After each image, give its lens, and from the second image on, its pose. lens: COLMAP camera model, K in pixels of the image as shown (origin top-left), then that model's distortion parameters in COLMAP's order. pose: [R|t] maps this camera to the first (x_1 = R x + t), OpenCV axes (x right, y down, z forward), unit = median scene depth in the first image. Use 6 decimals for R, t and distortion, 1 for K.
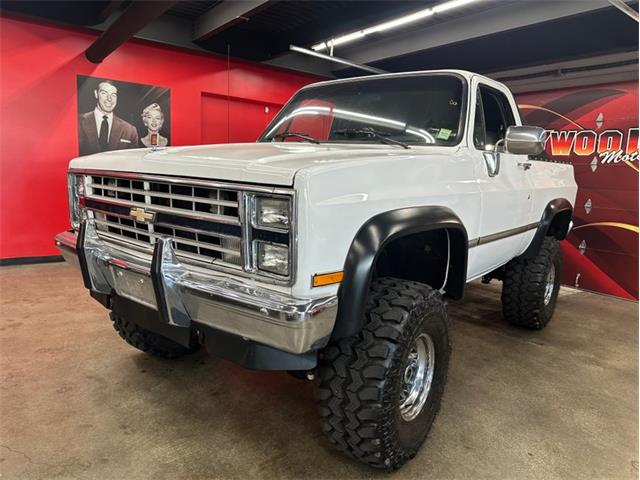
lens RADIAL K [[452.7, 0, 321.2], [0, 452.7, 238.4], [0, 0, 1]] dist [-0.001987, -0.005412]
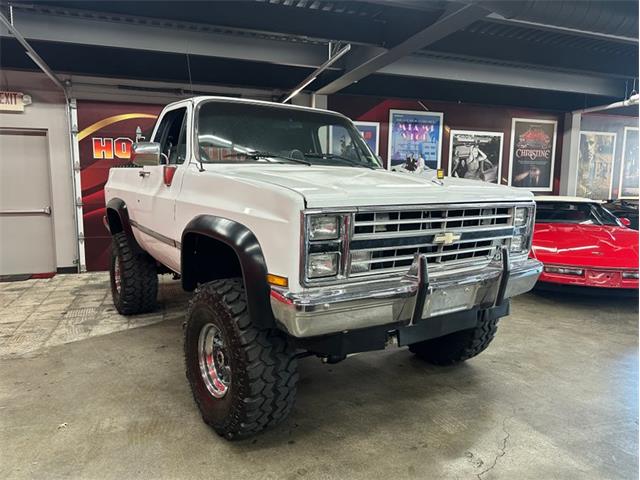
lens RADIAL K [[454.3, 0, 317.7], [0, 454.3, 232.9], [0, 0, 1]] dist [-0.005940, -0.004407]
pose [[0.297767, -0.155280, 0.941925, -1.005127], [0.149049, 0.982144, 0.114792, -0.157425], [-0.942931, 0.106212, 0.315595, 0.591636]]
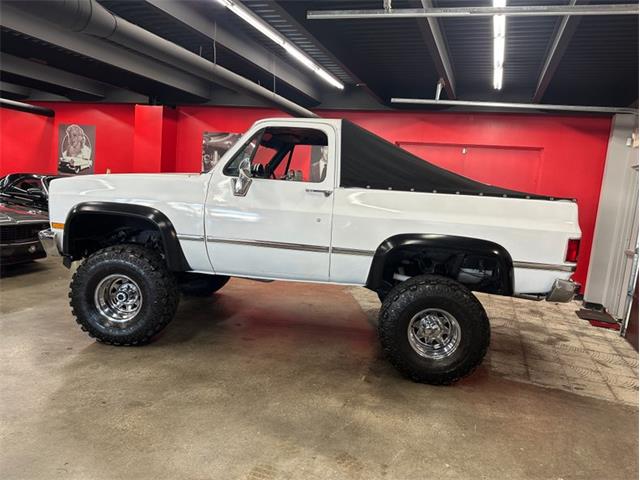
lens RADIAL K [[446.0, 0, 320.0], [0, 446.0, 240.0], [0, 0, 1]] dist [0.002107, -0.000599]
pose [[0.544536, 0.100719, -0.832668, 1.378859], [-0.181467, 0.983397, 0.000278, -0.045403], [0.818872, 0.150950, 0.553772, 0.419004]]
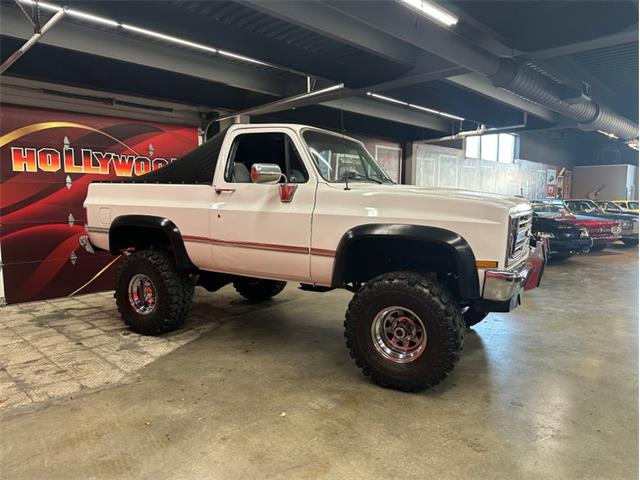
lens RADIAL K [[452.7, 0, 321.2], [0, 452.7, 238.4], [0, 0, 1]] dist [-0.001987, -0.005412]
pose [[-0.175072, -0.140634, 0.974460, -1.281432], [0.133917, 0.977146, 0.165081, -0.281241], [-0.975406, 0.159398, -0.152237, 1.319100]]
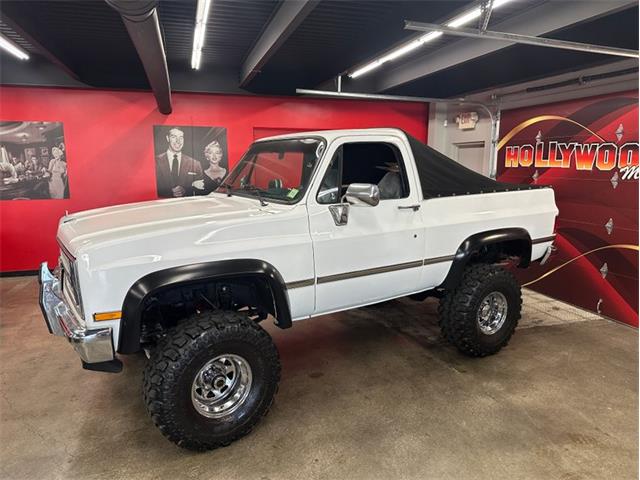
lens RADIAL K [[449.1, 0, 315.1], [0, 449.1, 238.9], [0, 0, 1]] dist [0.001490, -0.003277]
pose [[0.939364, 0.007459, -0.342839, 0.607157], [-0.002708, 0.999894, 0.014335, -0.100206], [0.342910, -0.012538, 0.939285, -0.100847]]
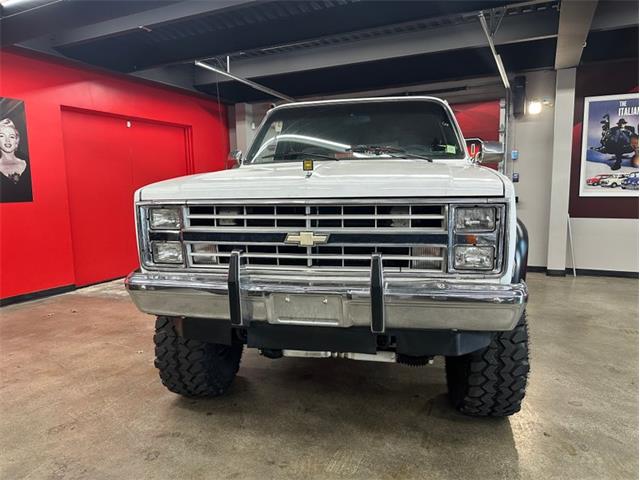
lens RADIAL K [[452.7, 0, 321.2], [0, 452.7, 238.4], [0, 0, 1]] dist [-0.001987, -0.005412]
pose [[0.883639, -0.117868, 0.453089, -0.516013], [0.127989, 0.991740, 0.008385, -0.035349], [-0.450334, 0.050581, 0.891426, 0.052707]]
